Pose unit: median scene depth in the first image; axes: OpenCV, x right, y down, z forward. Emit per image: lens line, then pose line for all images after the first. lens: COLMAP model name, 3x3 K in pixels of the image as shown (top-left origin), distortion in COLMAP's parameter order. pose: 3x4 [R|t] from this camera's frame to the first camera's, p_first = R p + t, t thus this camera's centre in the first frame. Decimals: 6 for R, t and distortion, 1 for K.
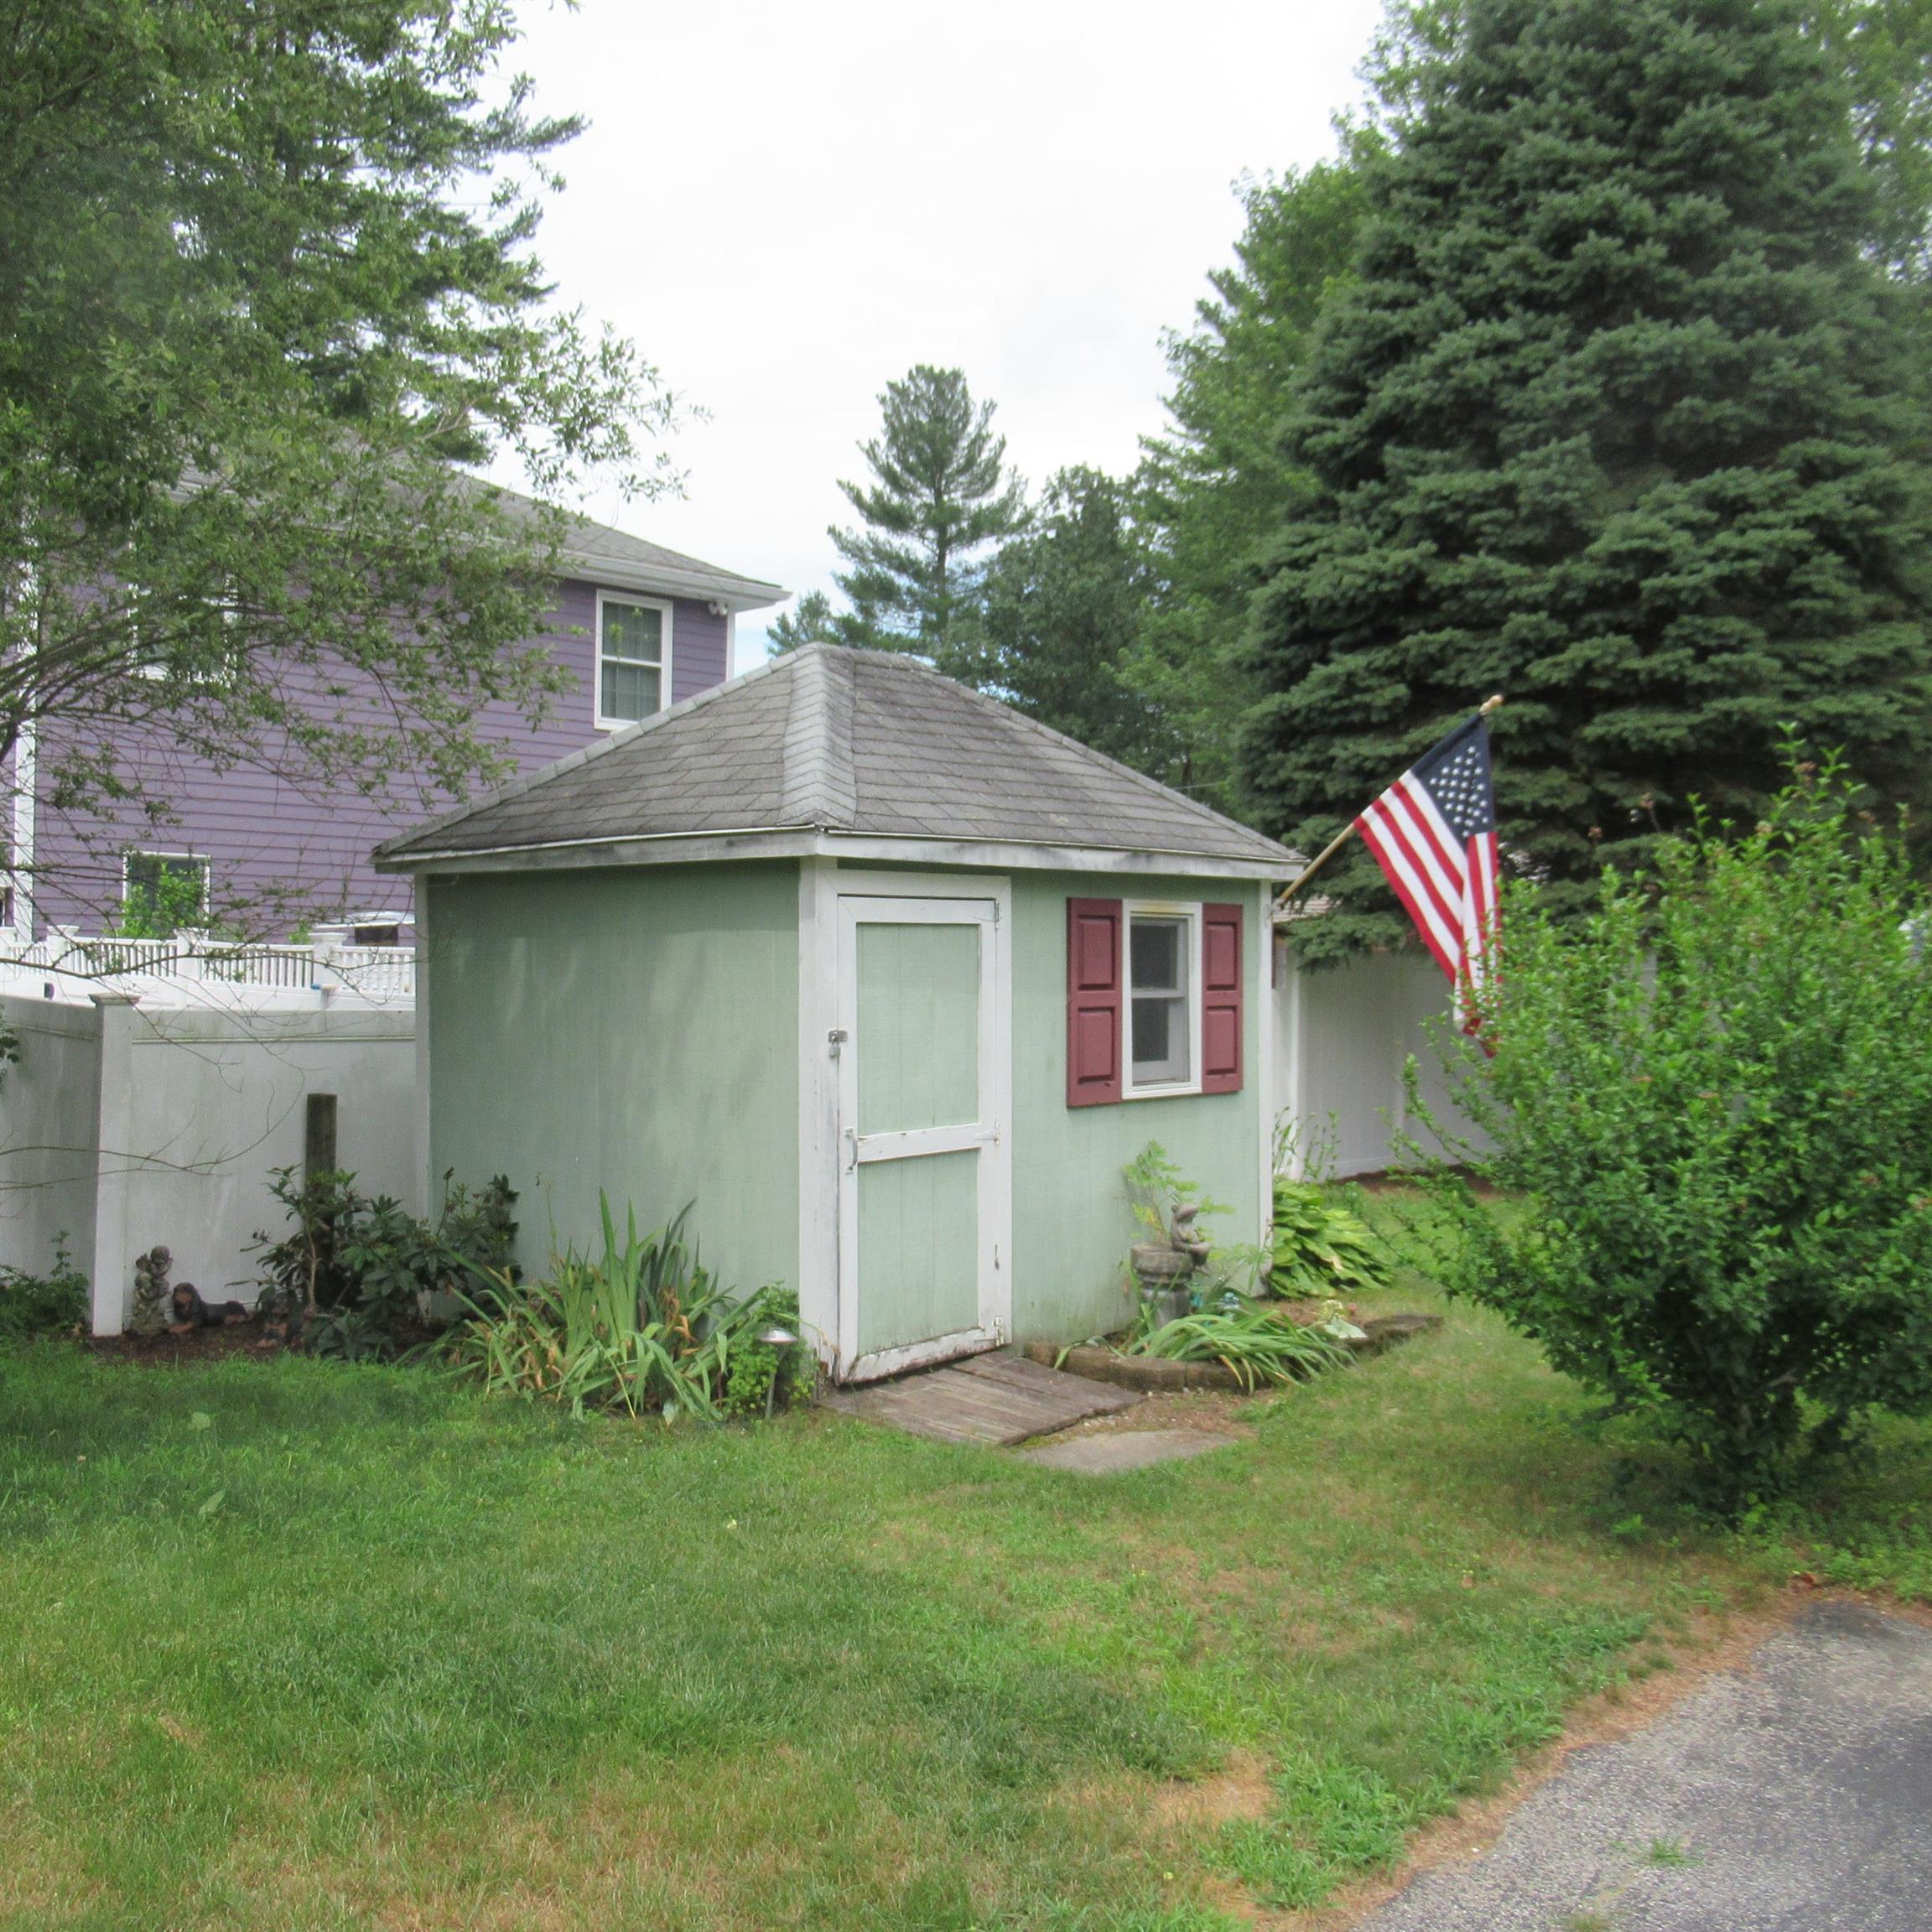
lens RADIAL K [[2053.7, 0, 961.3], [0, 2053.7, 967.4], [0, 0, 1]] dist [0.009199, 0.000000]
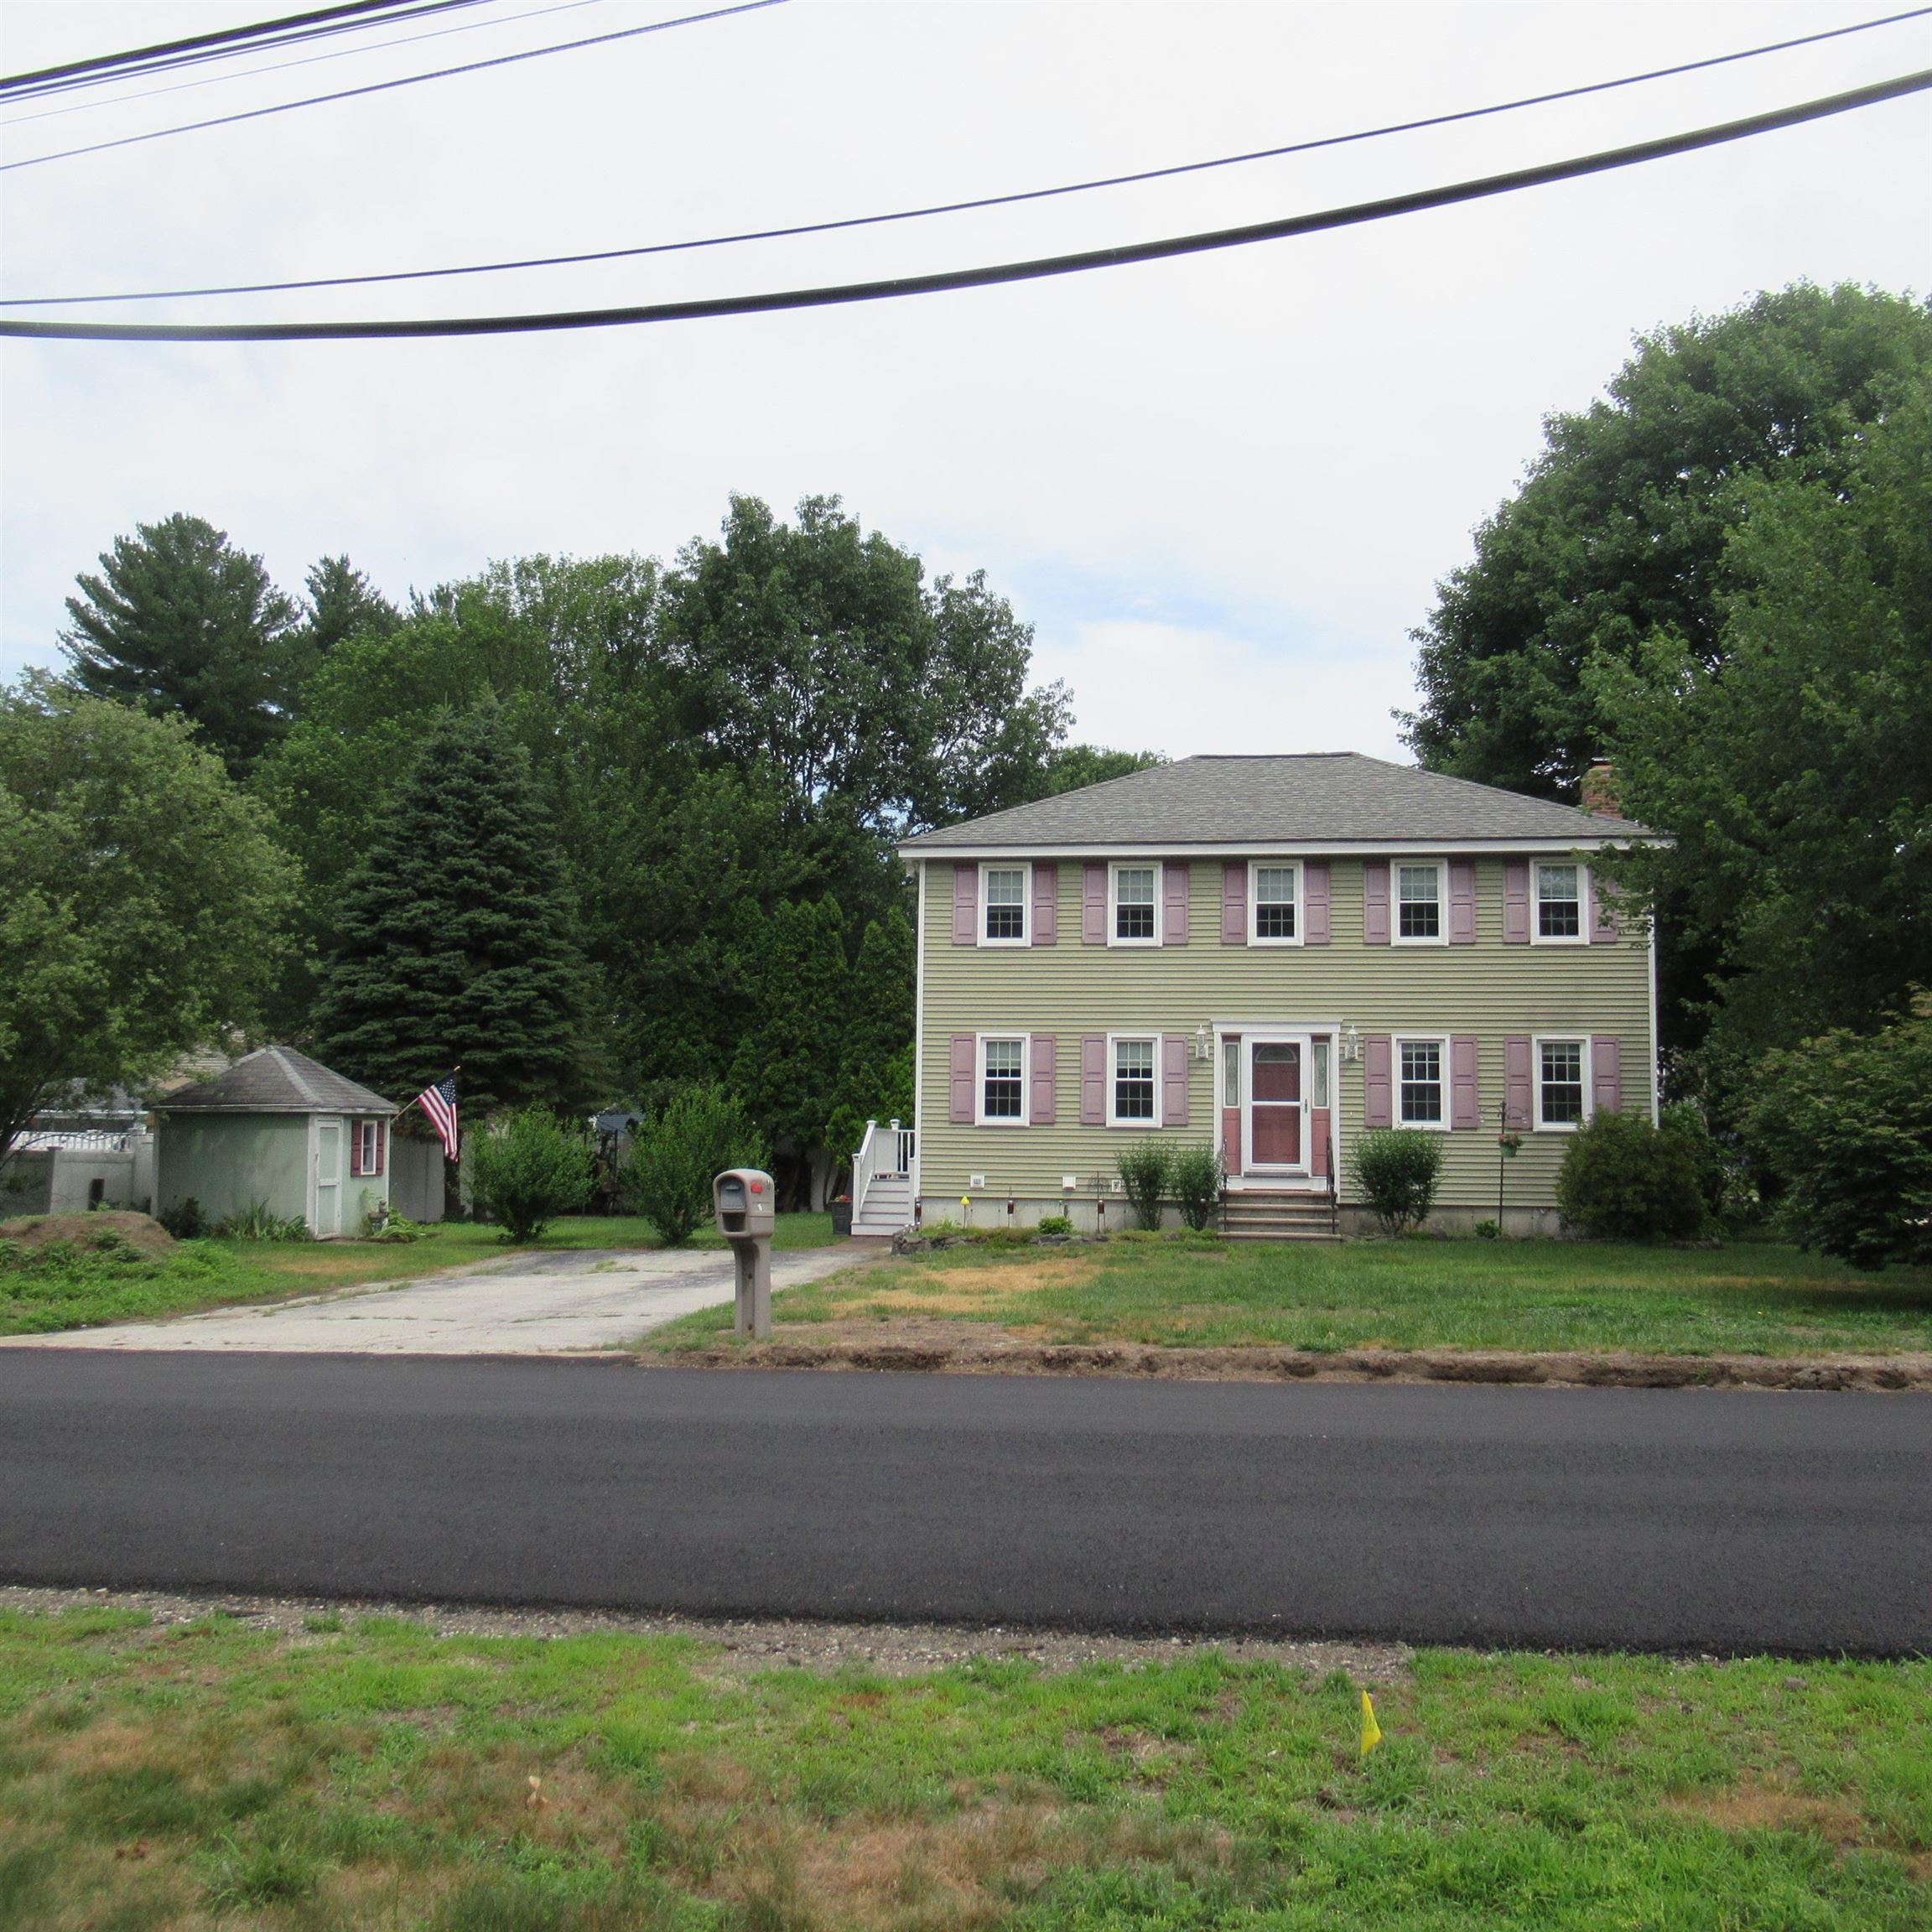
lens RADIAL K [[1621.8, 0, 962.3], [0, 1621.8, 987.2], [0, 0, 1]] dist [-0.068082, 0.018479]
pose [[0.793507, 0.053742, 0.606183, -0.490964], [0.005561, 0.995411, -0.095529, 0.006025], [-0.608535, 0.079174, 0.789567, -1.160454]]
